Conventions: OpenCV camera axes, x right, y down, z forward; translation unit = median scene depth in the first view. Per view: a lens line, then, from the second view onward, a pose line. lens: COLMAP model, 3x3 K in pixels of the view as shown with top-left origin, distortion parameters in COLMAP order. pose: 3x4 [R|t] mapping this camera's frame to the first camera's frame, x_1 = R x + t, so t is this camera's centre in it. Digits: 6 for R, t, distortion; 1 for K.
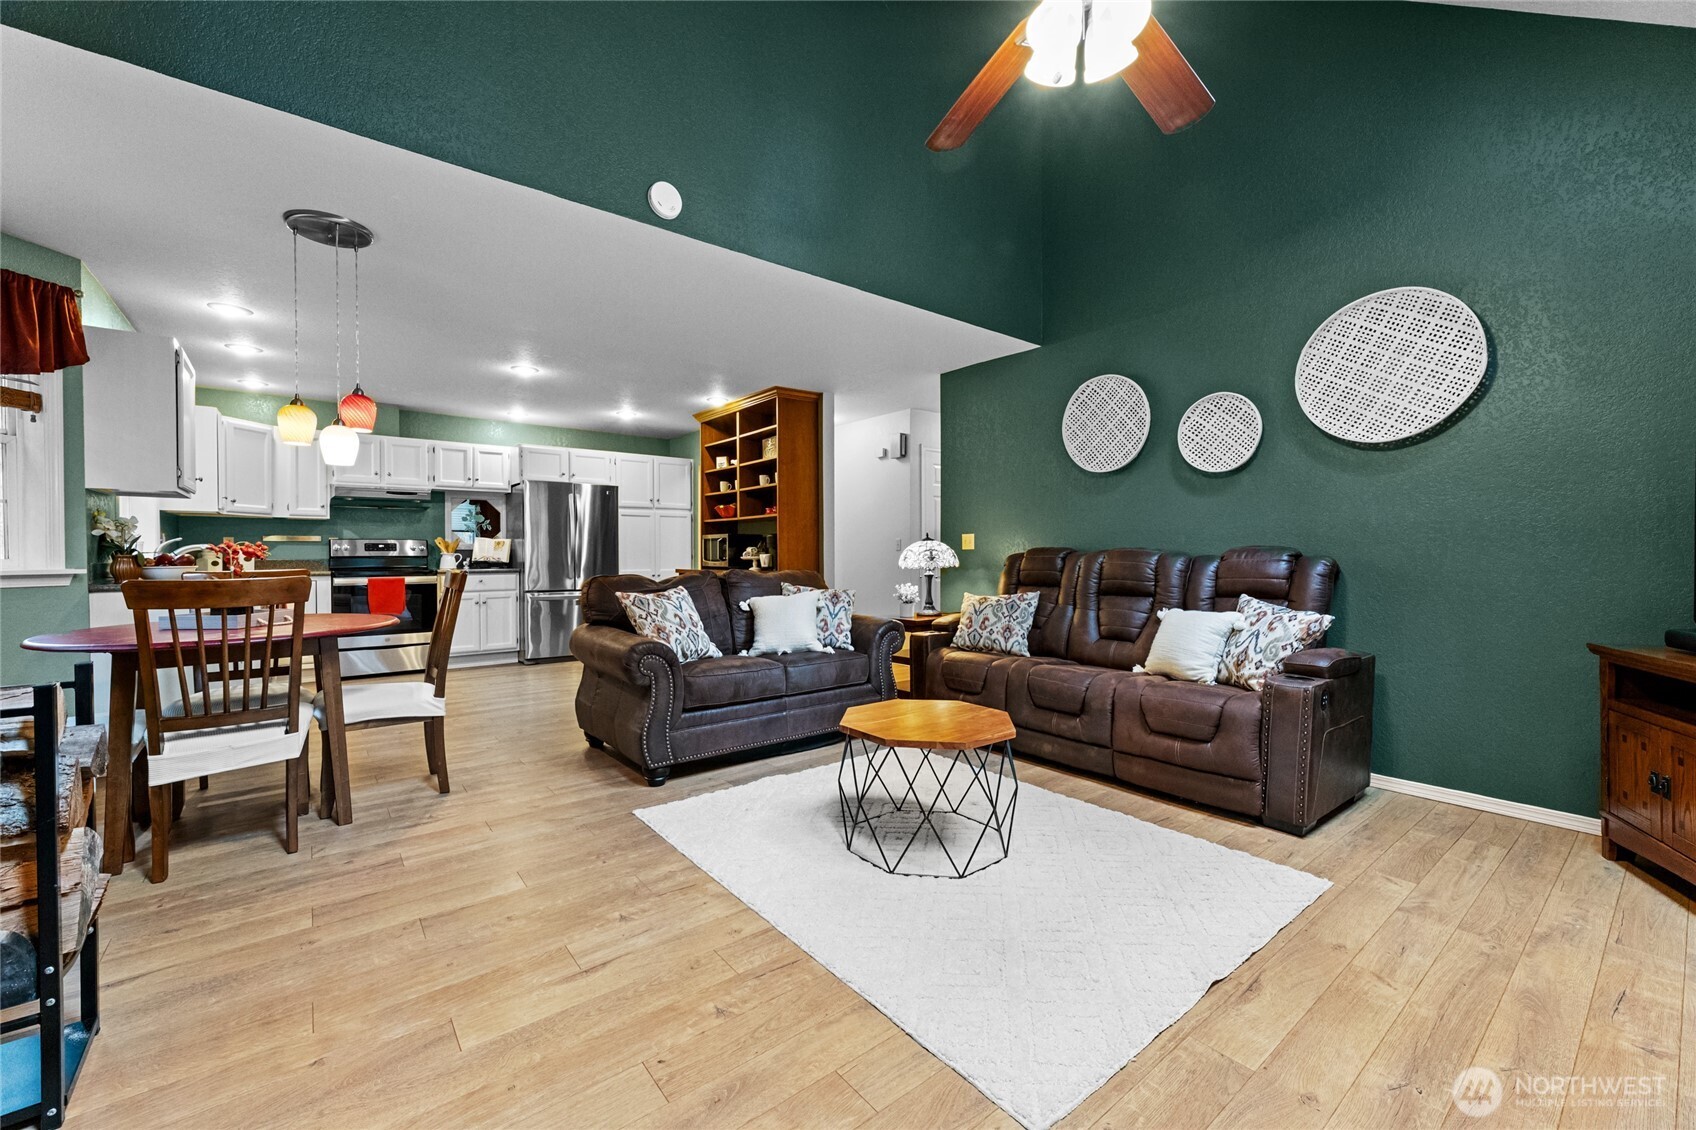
lens RADIAL K [[680.5, 0, 846.4], [0, 680.5, 563.0], [0, 0, 1]] dist [0.004147, 0.000259]
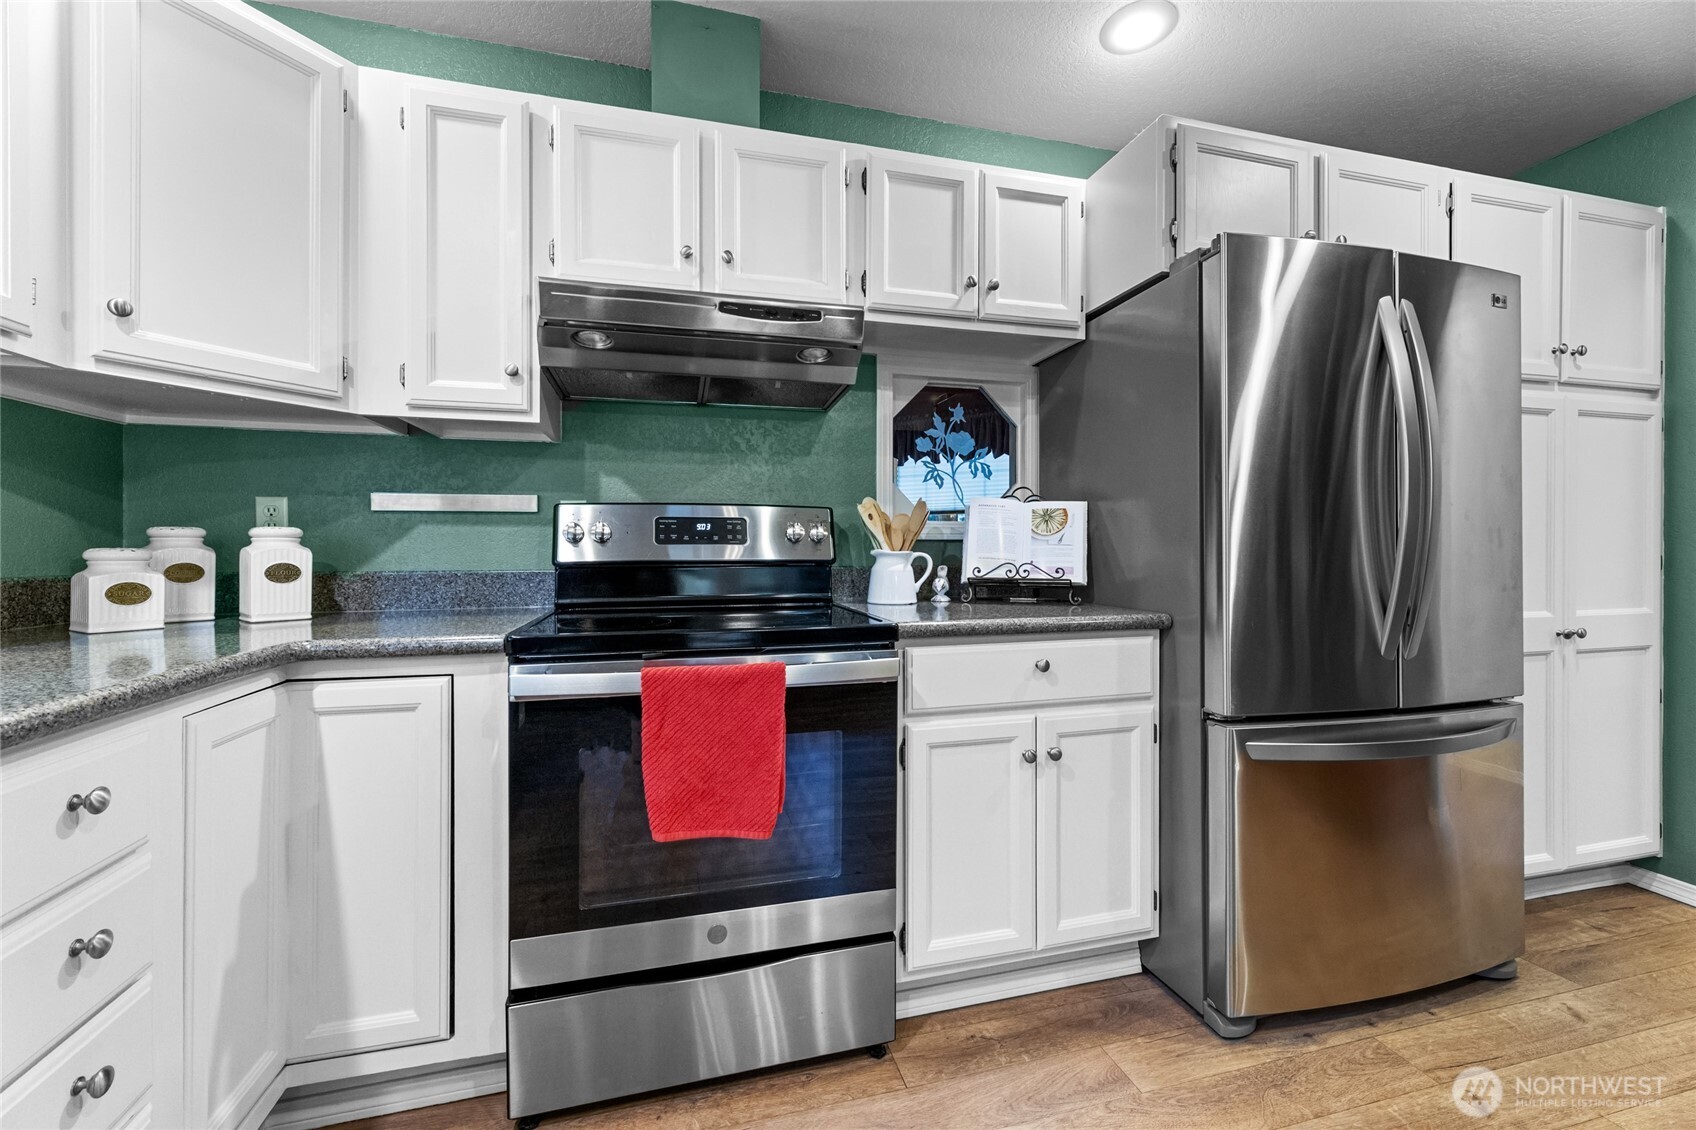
lens RADIAL K [[680.5, 0, 839.8], [0, 680.5, 554.3], [0, 0, 1]] dist [0.004147, 0.000259]
pose [[0.916673, 0.003711, -0.399620, -0.491828], [-0.007473, 0.999941, -0.007857, -0.010801], [0.399568, 0.010188, 0.916647, 0.726677]]
